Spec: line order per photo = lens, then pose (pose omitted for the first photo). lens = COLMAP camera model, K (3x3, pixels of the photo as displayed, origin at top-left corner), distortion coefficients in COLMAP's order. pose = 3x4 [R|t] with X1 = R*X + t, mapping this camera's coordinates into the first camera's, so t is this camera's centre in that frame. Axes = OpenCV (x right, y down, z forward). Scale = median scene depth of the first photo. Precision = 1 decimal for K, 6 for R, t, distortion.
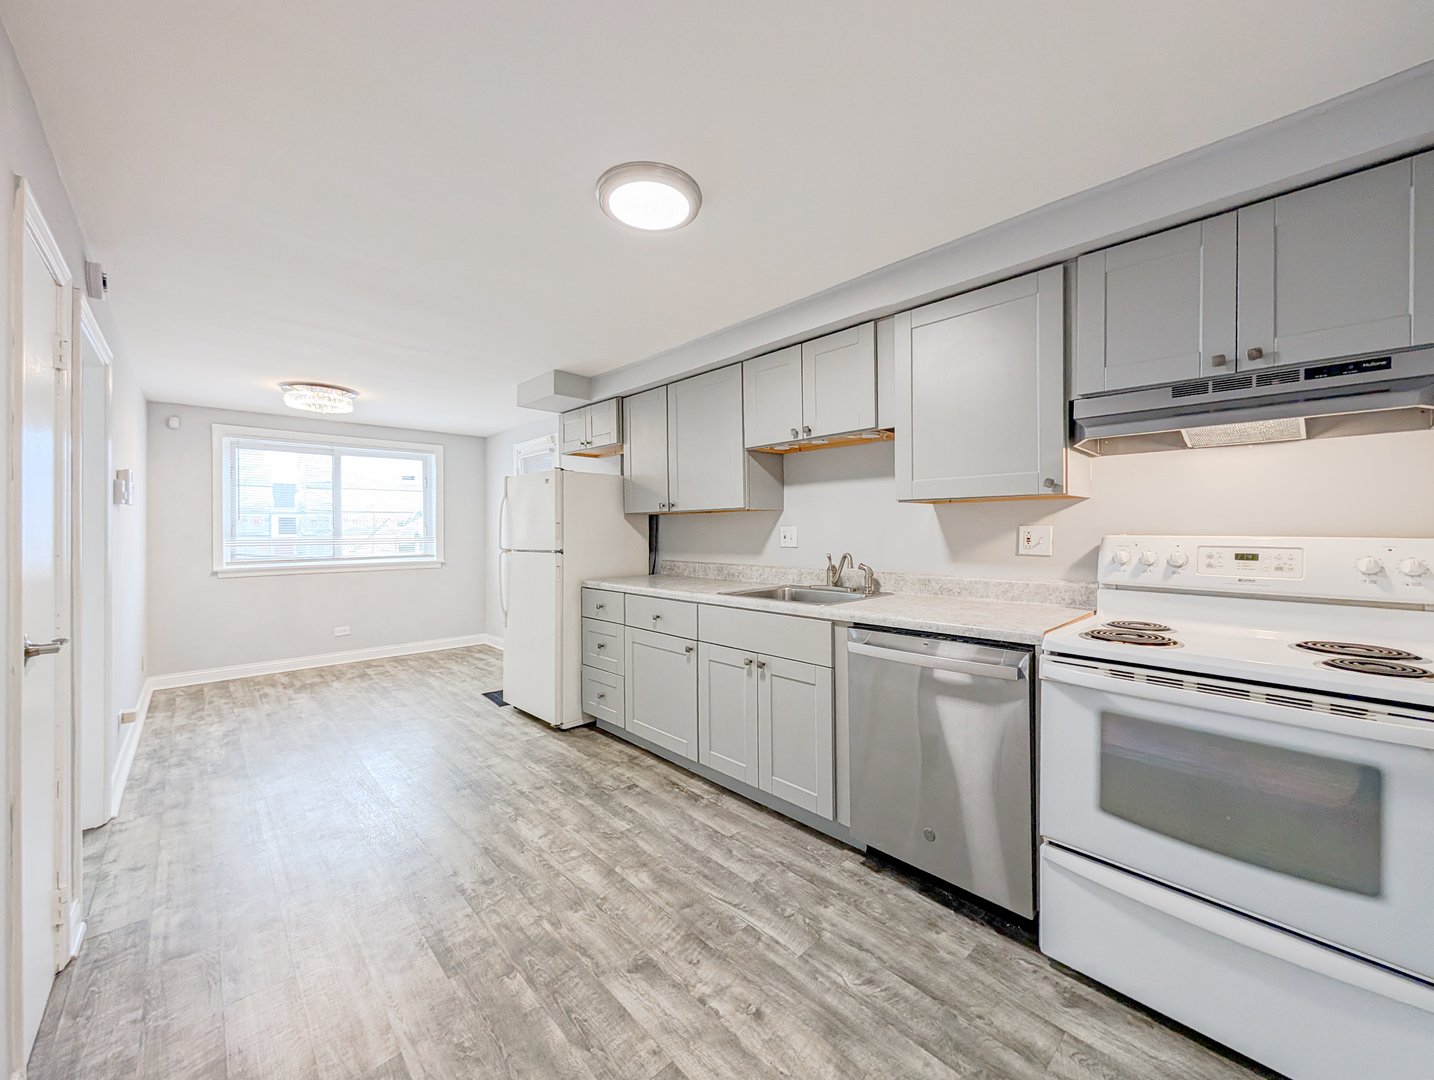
lens RADIAL K [[577.3, 0, 717.0], [0, 577.3, 540.0], [0, 0, 1]] dist [0.000519, 0.000023]
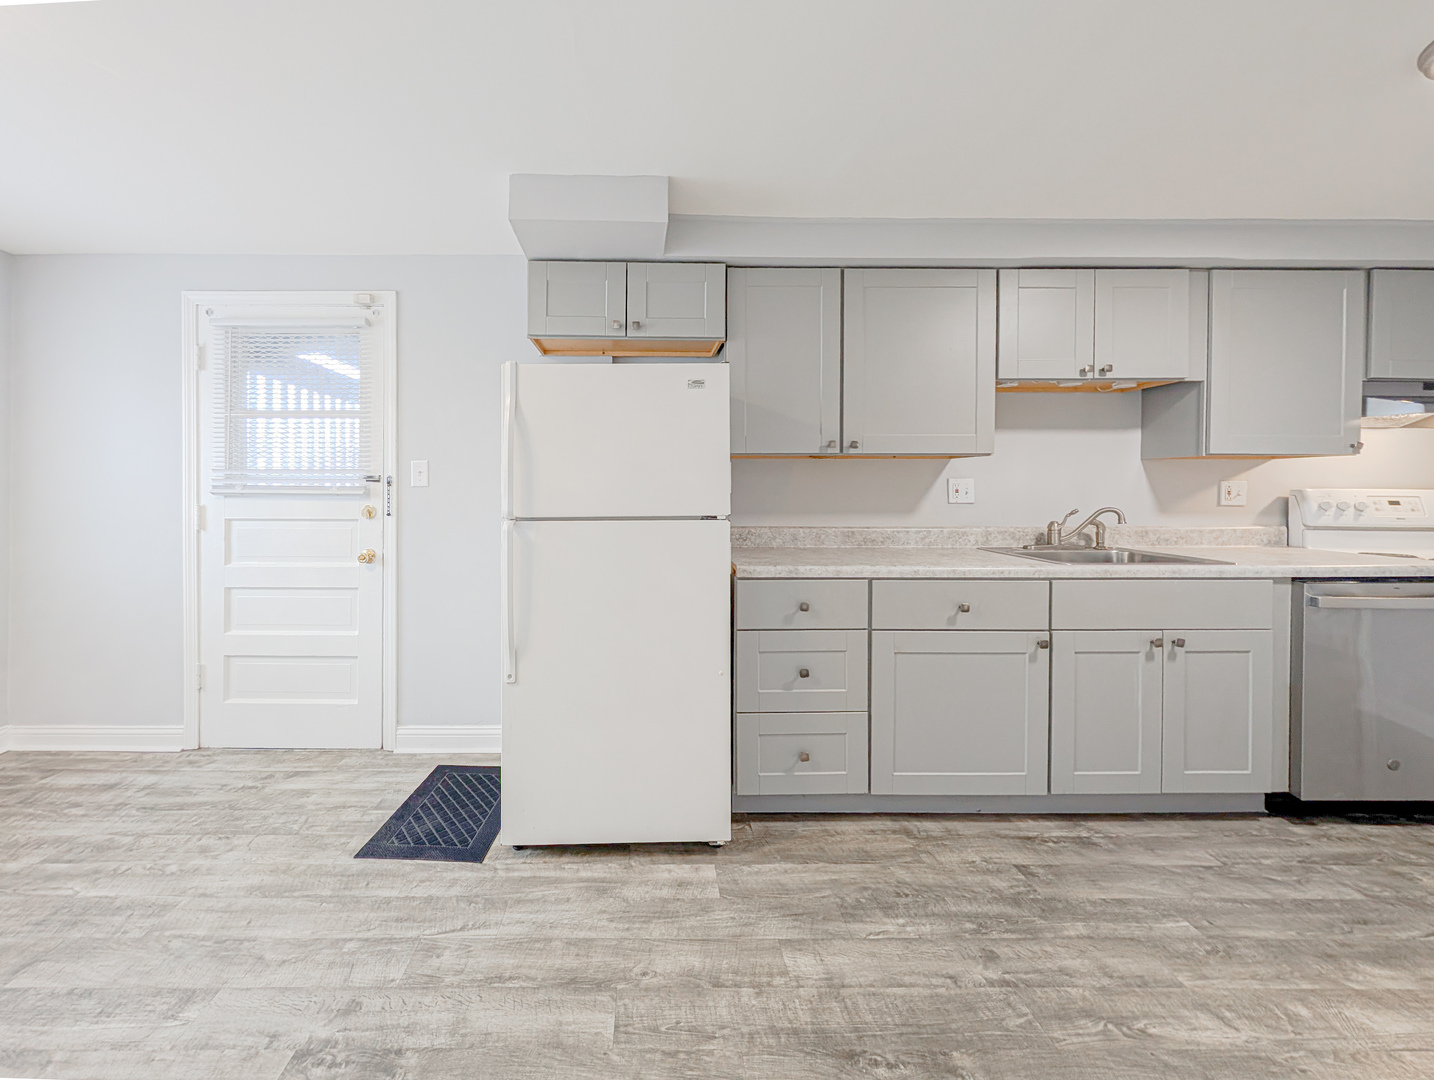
lens RADIAL K [[576.9, 0, 713.2], [0, 576.9, 494.2], [0, 0, 1]] dist [0.000269, 0.000151]
pose [[0.673937, -0.001595, 0.738787, -1.012171], [0.006831, 0.999968, -0.004073, 0.000515], [-0.738757, 0.007791, 0.673927, 0.951677]]
